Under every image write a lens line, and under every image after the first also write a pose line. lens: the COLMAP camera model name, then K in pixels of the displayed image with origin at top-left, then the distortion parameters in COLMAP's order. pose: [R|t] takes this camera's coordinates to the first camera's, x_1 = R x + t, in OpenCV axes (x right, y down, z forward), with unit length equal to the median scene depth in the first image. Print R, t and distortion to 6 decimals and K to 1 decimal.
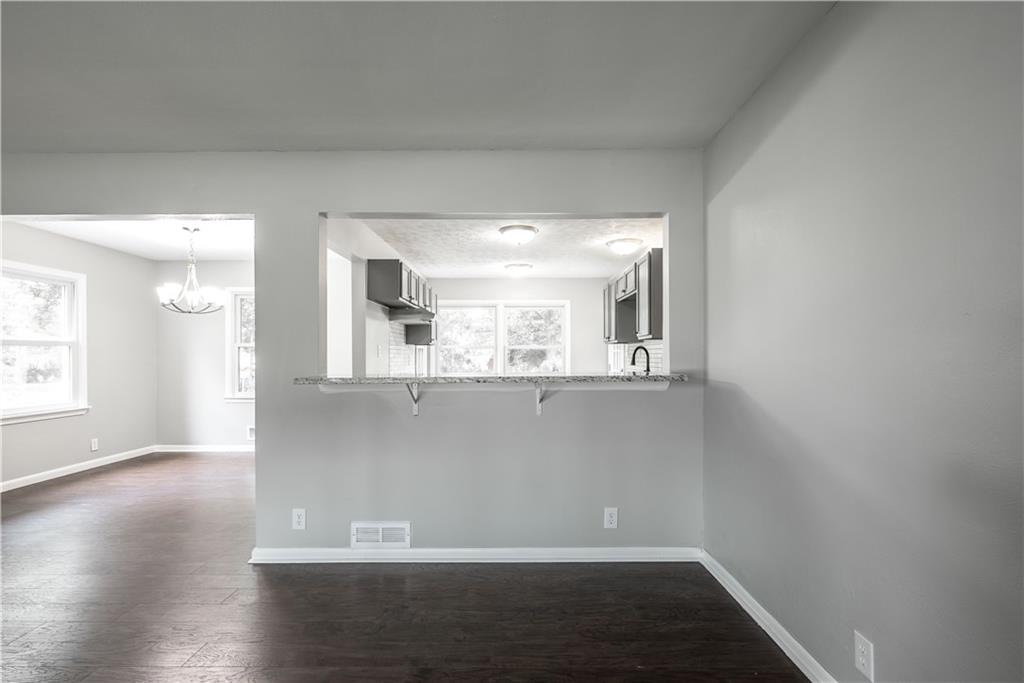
lens RADIAL K [[480.2, 0, 518.5], [0, 480.2, 357.4], [0, 0, 1]] dist [0.006564, 0.000288]
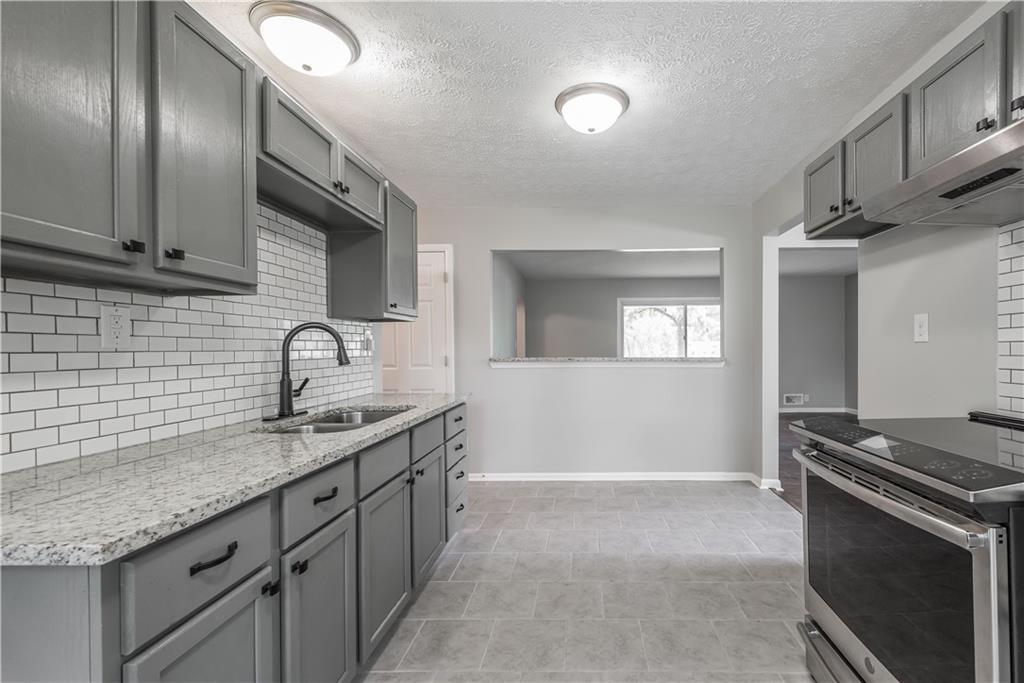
lens RADIAL K [[441.4, 0, 578.0], [0, 441.4, 352.2], [0, 0, 1]] dist [-0.001001, -0.000411]
pose [[-0.999784, 0.011095, 0.017571, 0.009204], [0.011289, 0.999876, 0.010982, 0.001724], [-0.017447, 0.011178, -0.999785, 1.412607]]
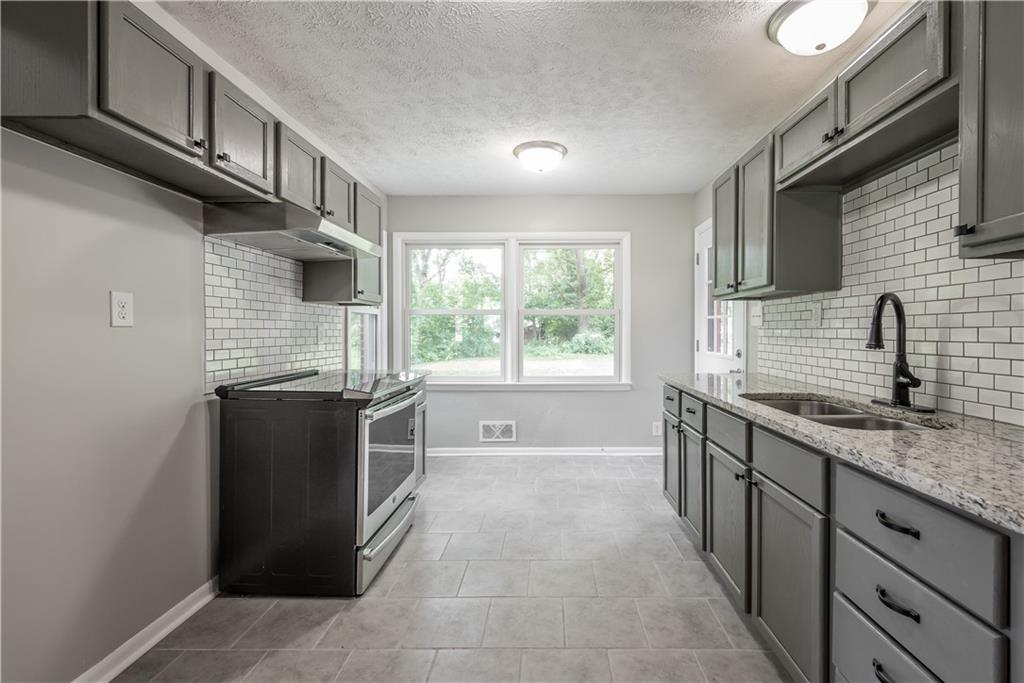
lens RADIAL K [[446.3, 0, 534.7], [0, 446.3, 334.8], [0, 0, 1]] dist [-0.002677, -0.000721]
pose [[0.999335, -0.000138, -0.036459, 0.016045], [0.000412, 0.999972, 0.007505, 0.004027], [0.036457, -0.007515, 0.999307, 0.687519]]
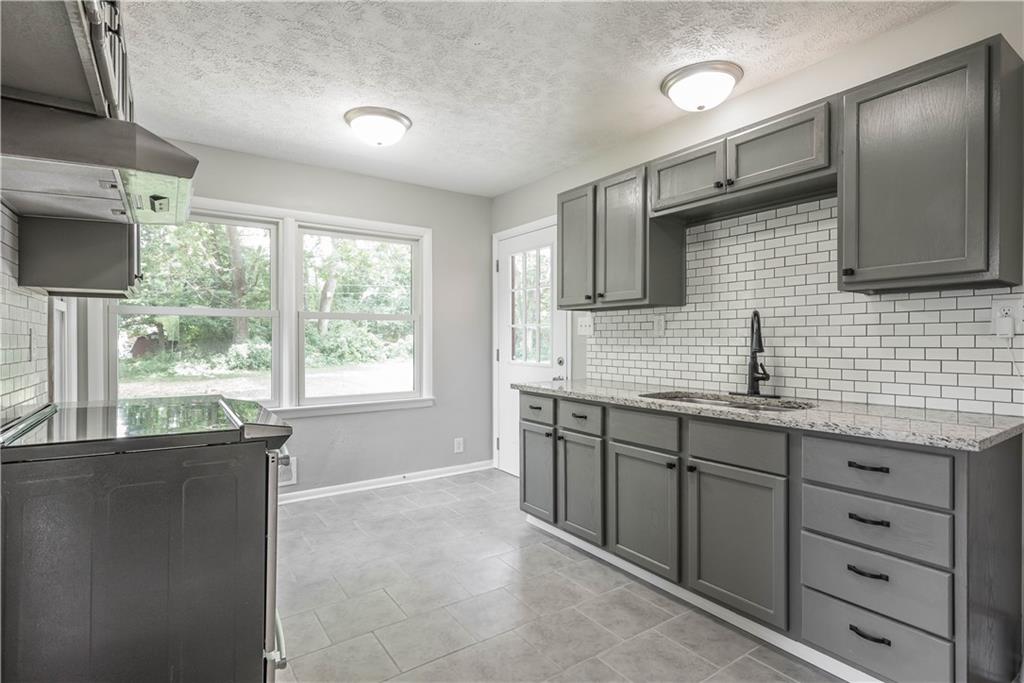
lens RADIAL K [[518.0, 0, 510.2], [0, 518.0, 344.1], [0, 0, 1]] dist [0.000365, 0.000801]
pose [[0.830173, -0.003210, 0.557497, -0.211841], [-0.000015, 0.999983, 0.005781, 0.005635], [-0.557506, -0.004807, 0.830159, 0.735185]]
